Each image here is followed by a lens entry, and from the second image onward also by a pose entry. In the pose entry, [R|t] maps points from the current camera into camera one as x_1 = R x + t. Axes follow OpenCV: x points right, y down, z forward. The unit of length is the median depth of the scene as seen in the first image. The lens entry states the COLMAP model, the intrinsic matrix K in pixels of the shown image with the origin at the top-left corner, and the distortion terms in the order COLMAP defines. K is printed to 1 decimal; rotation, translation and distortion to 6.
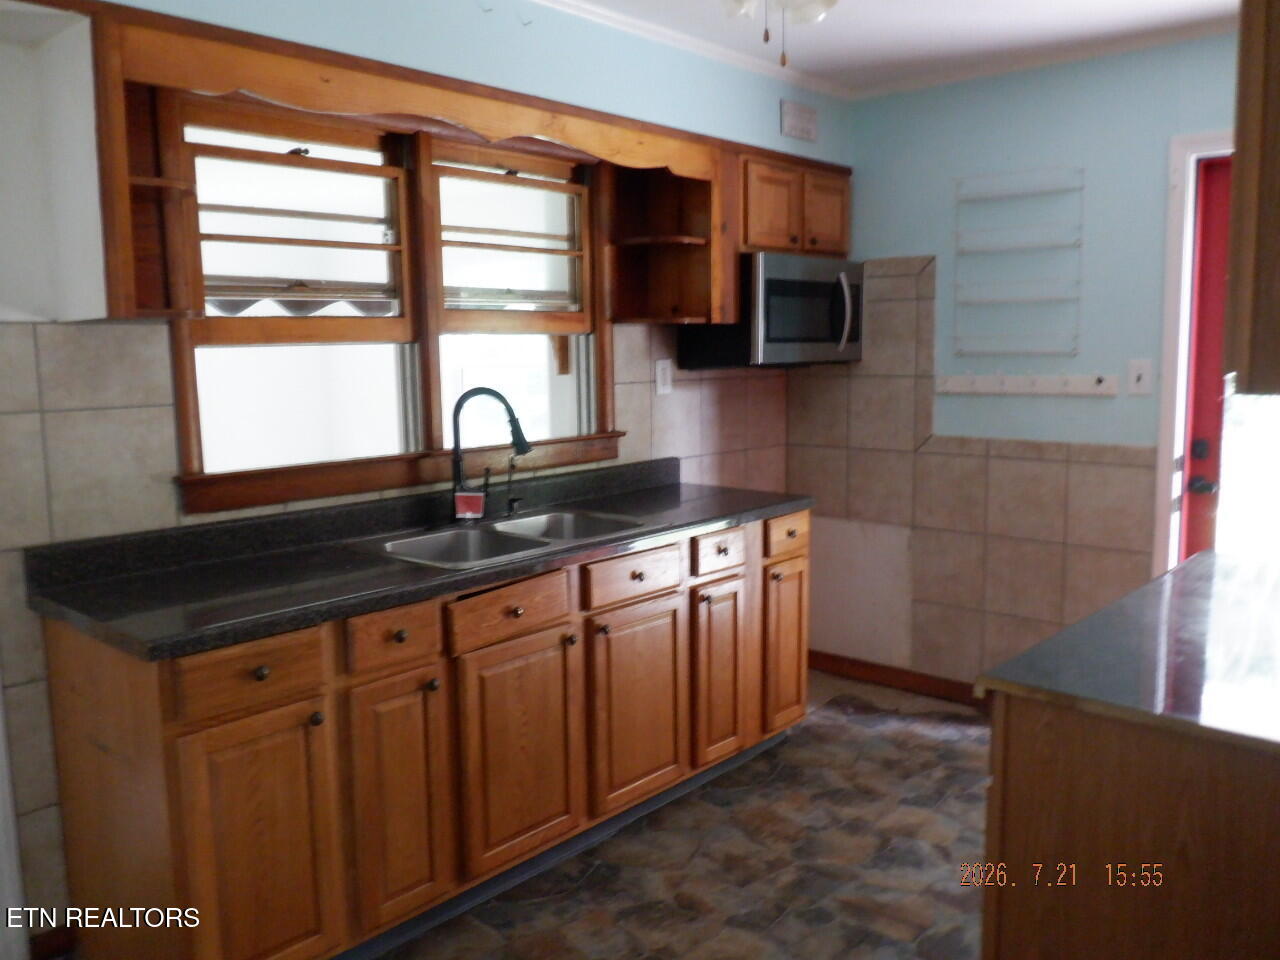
lens RADIAL K [[1055.7, 0, 639.7], [0, 1055.7, 488.7], [0, 0, 1]] dist [-0.005357, -0.006355]
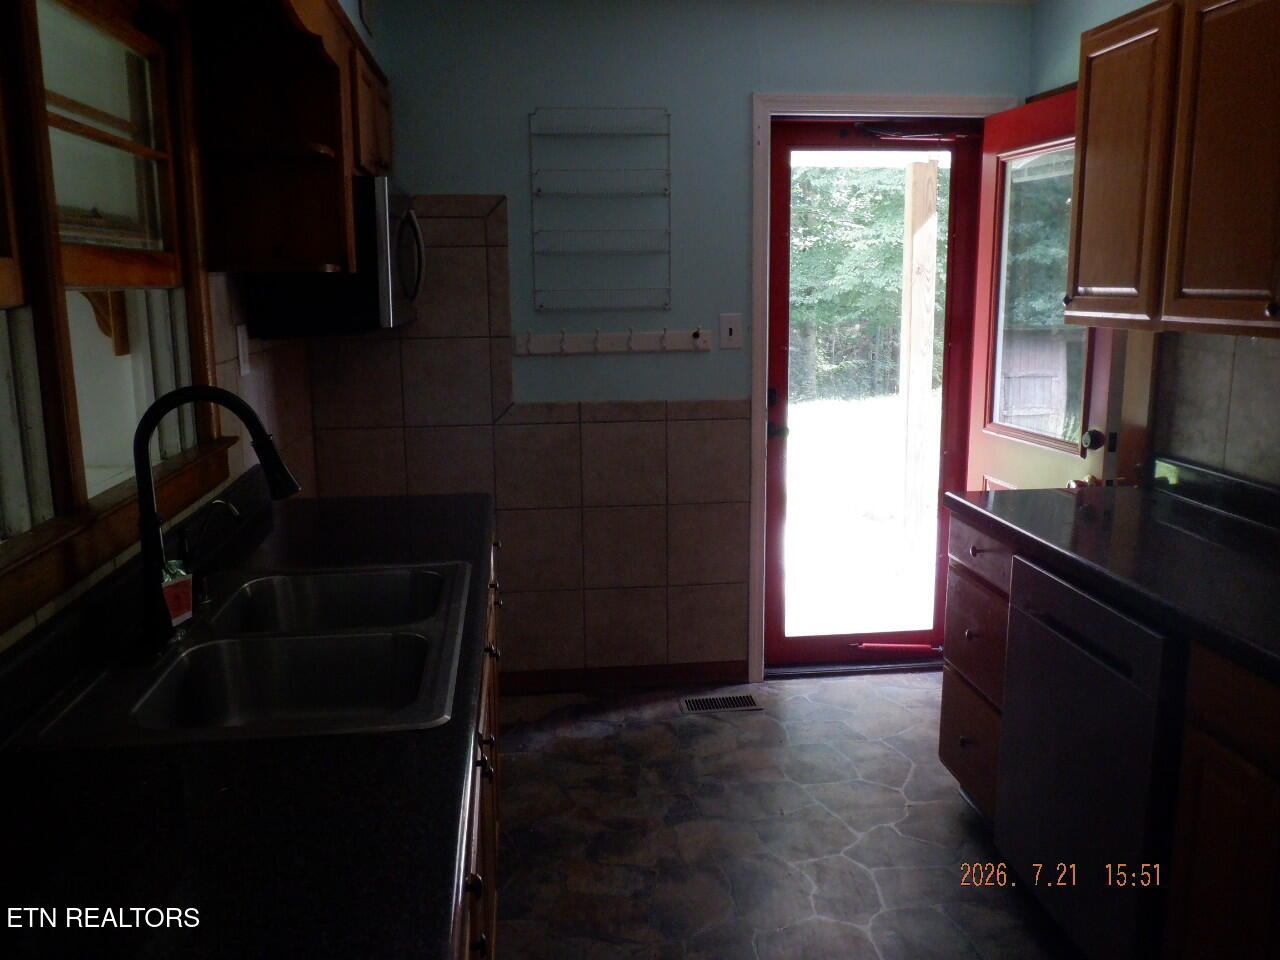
lens RADIAL K [[1041.8, 0, 640.0], [0, 1041.8, 480.0], [0, 0, 1]] dist [-0.015749, -0.003761]
pose [[0.660795, -0.135398, 0.738253, -0.324303], [0.103519, 0.990635, 0.089029, -0.058164], [-0.743394, 0.017593, 0.668623, 0.375884]]
